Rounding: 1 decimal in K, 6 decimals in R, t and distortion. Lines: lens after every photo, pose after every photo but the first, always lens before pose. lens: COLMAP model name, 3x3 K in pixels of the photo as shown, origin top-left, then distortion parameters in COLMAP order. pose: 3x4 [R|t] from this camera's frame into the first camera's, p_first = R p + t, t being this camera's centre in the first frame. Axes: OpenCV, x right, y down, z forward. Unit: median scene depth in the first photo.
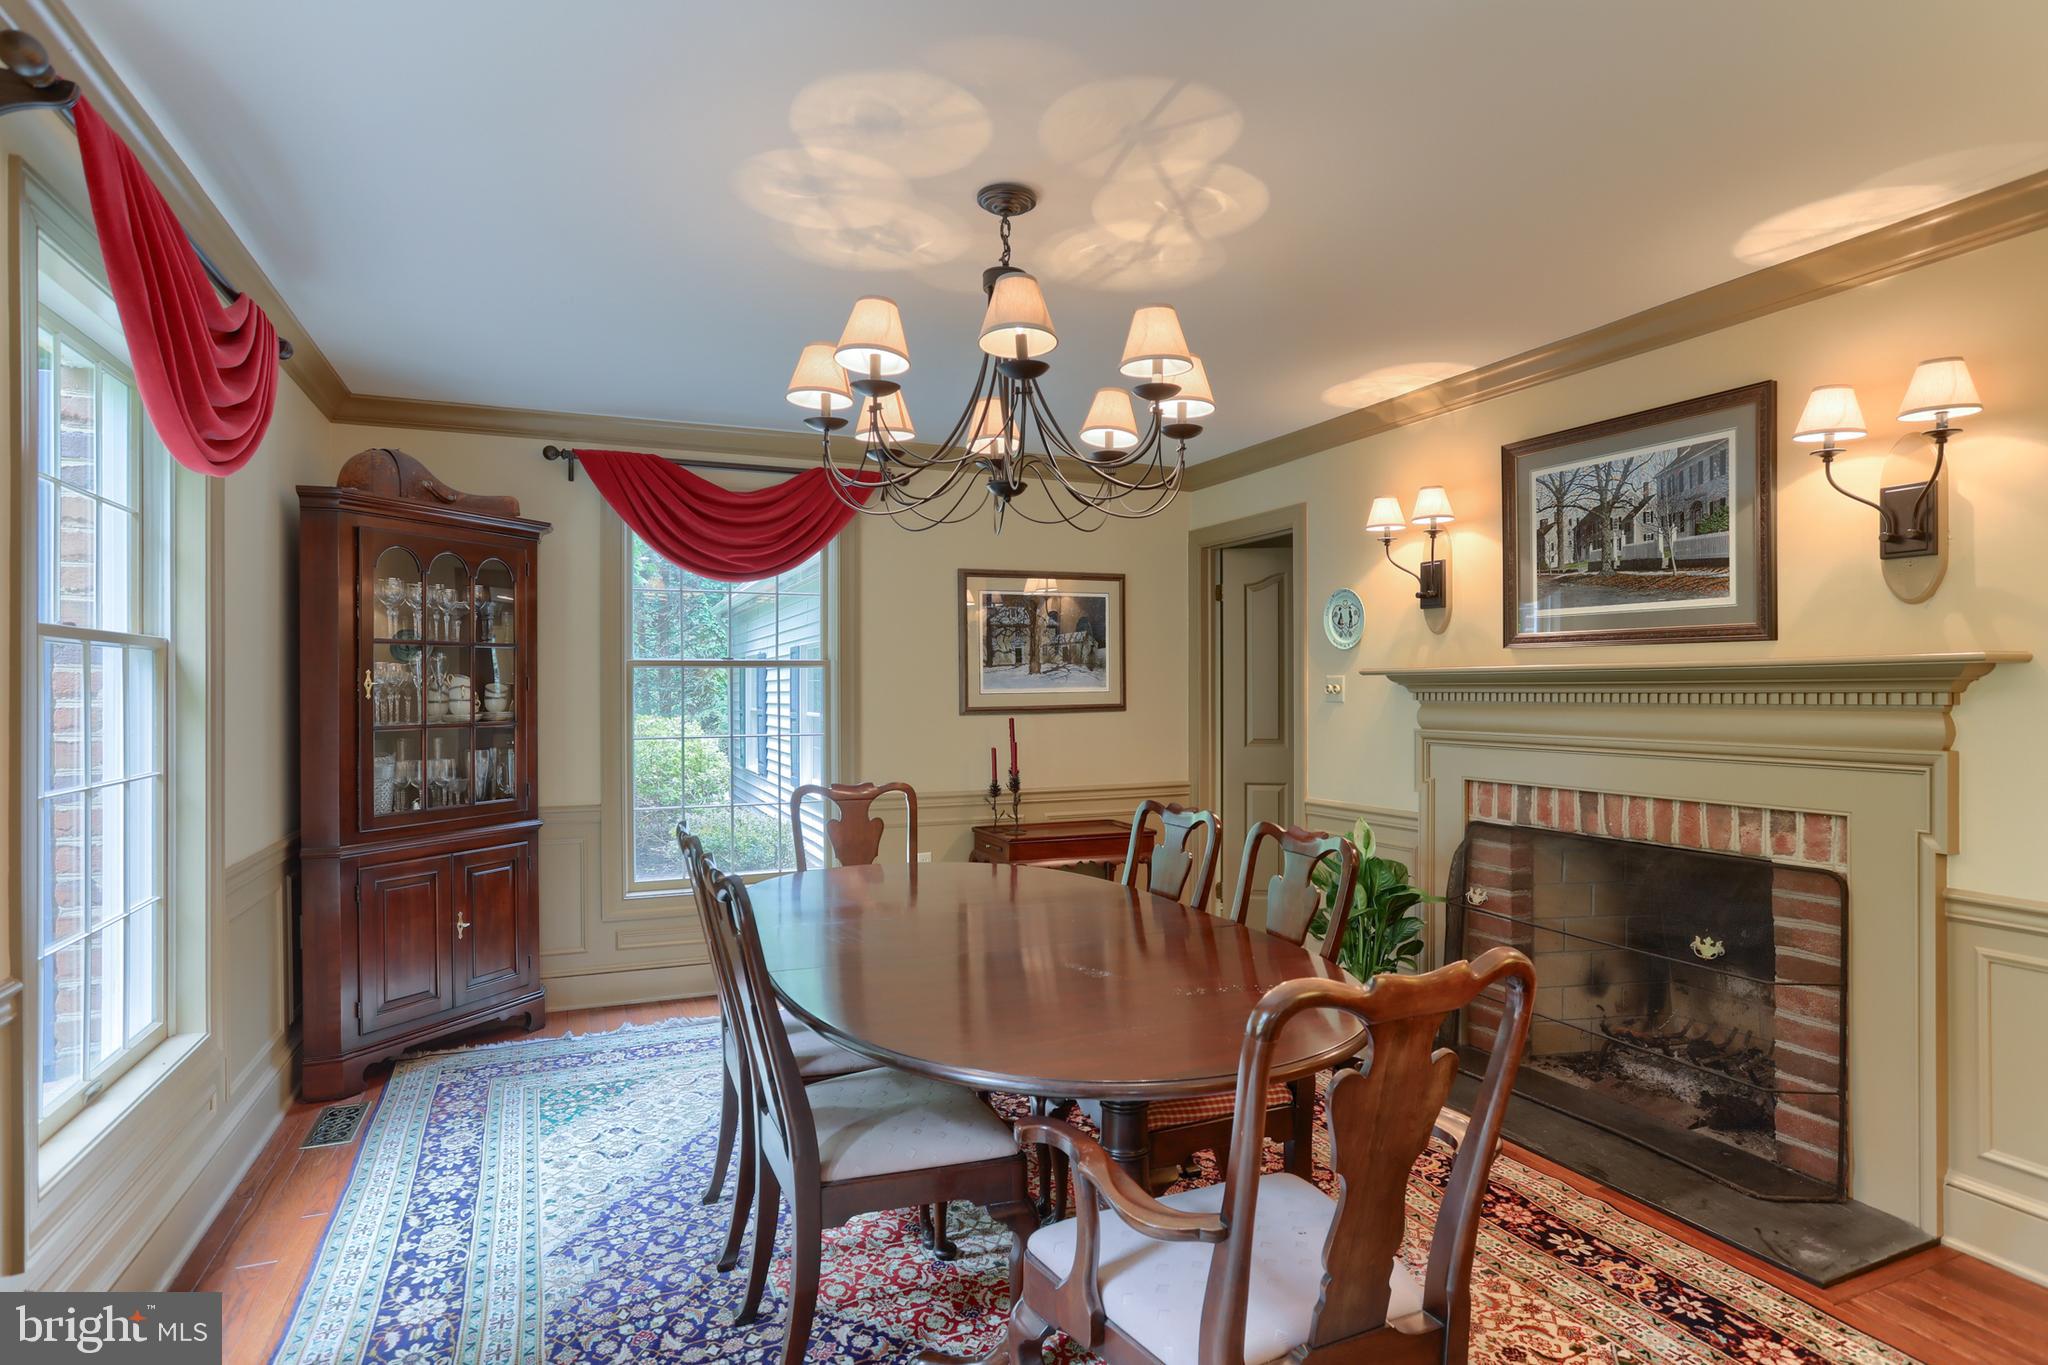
lens RADIAL K [[1081.8, 0, 1031.7], [0, 1081.8, 685.3], [0, 0, 1]] dist [-0.006000, -0.000604]
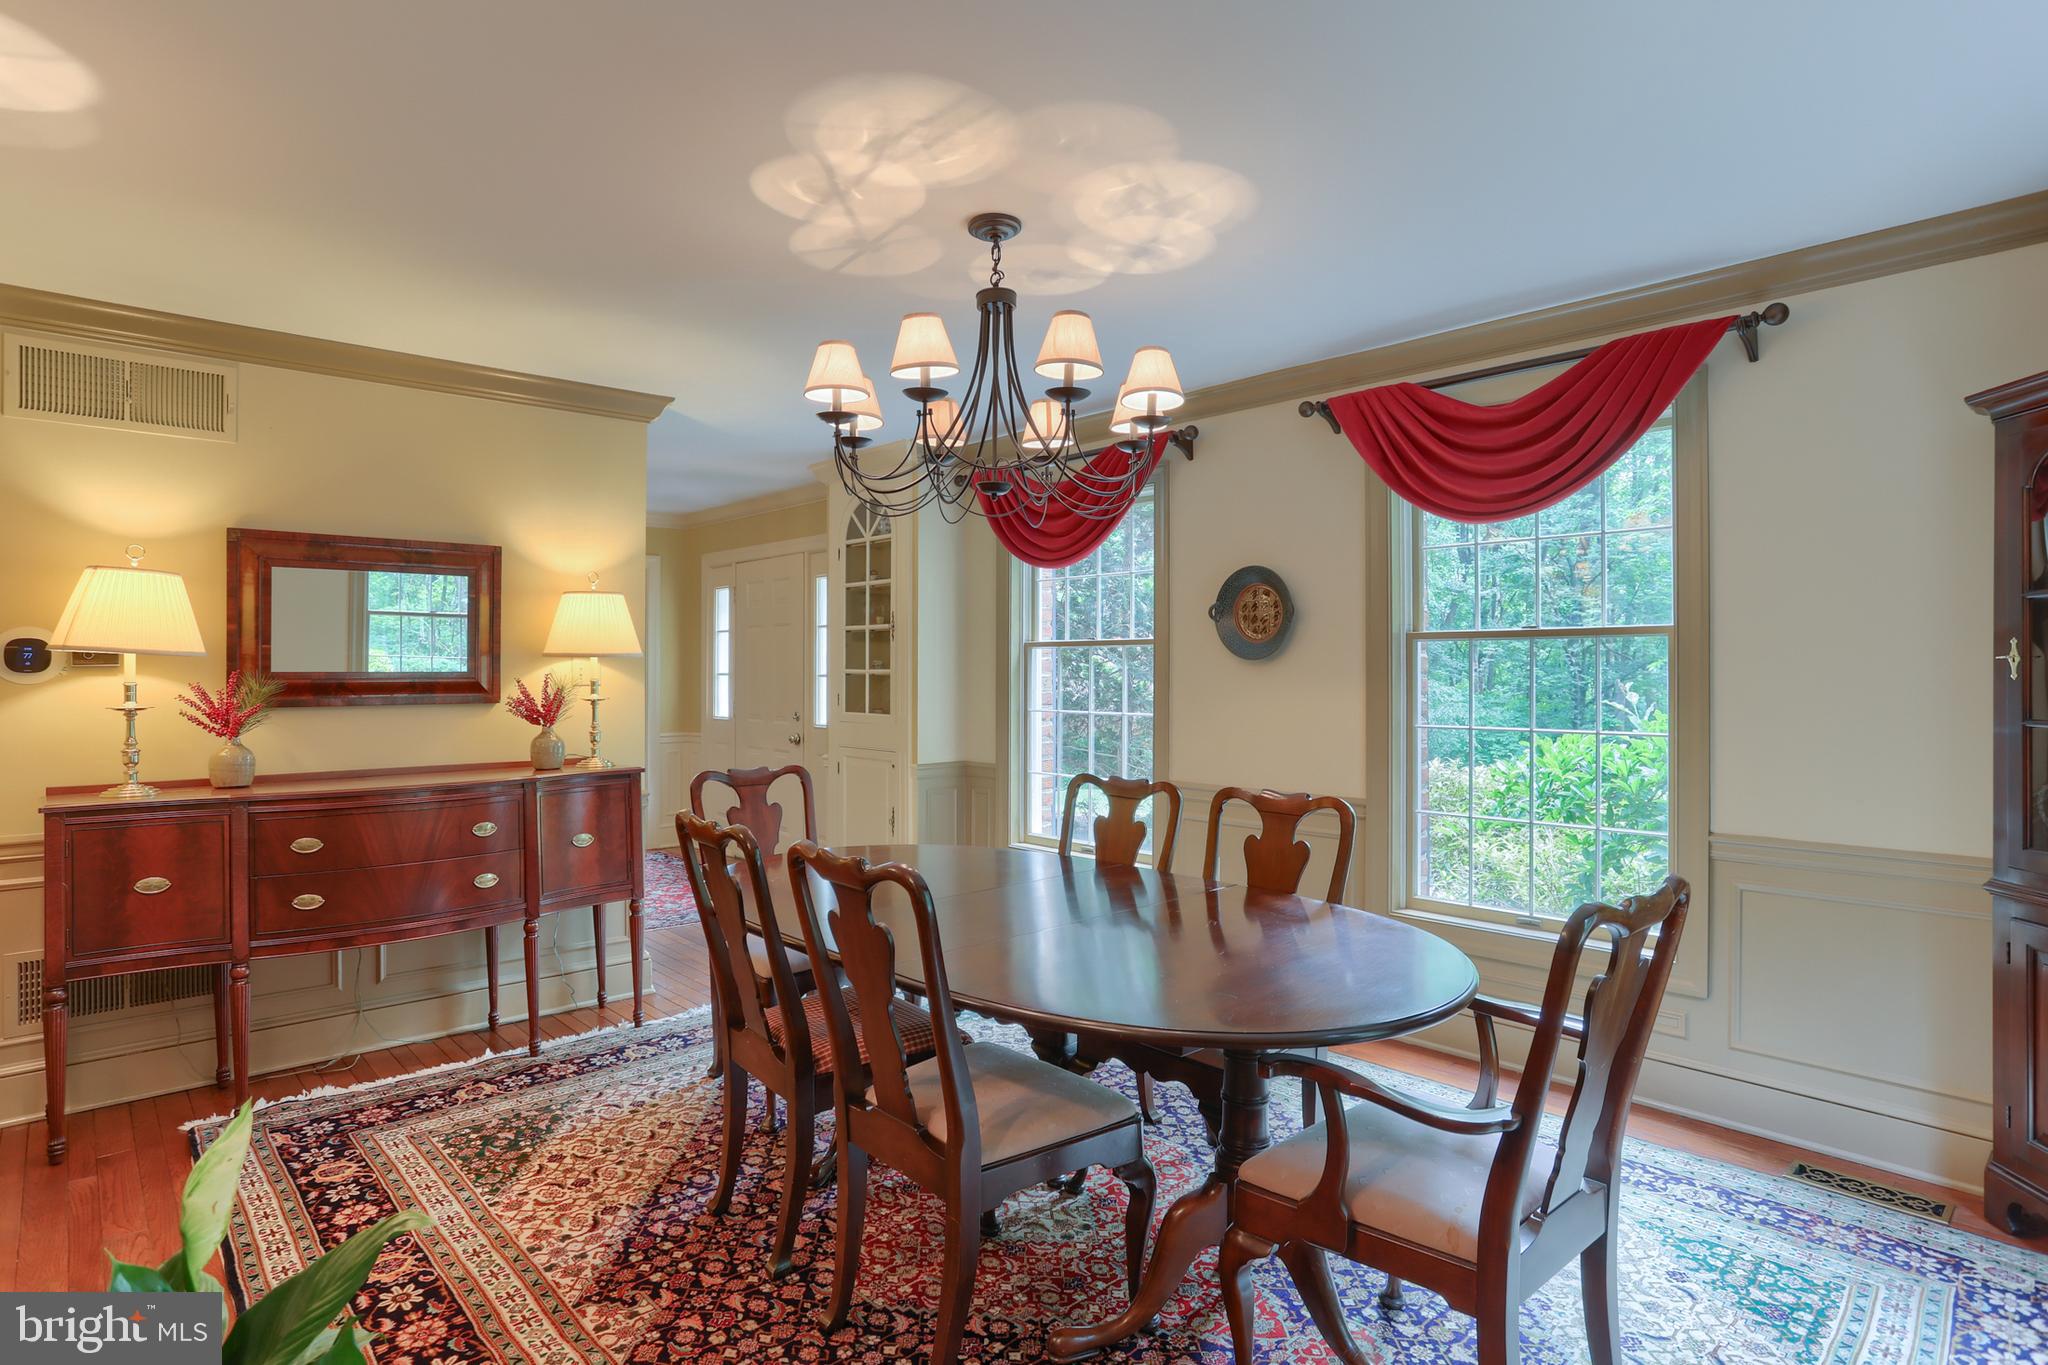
lens RADIAL K [[1081.8, 0, 1034.7], [0, 1081.8, 675.9], [0, 0, 1]] dist [-0.006000, -0.000604]
pose [[-0.945932, 0.005704, -0.324314, 0.297482], [0.003957, 0.999974, 0.006048, 0.005102], [0.324340, 0.004437, -0.945930, 2.041276]]
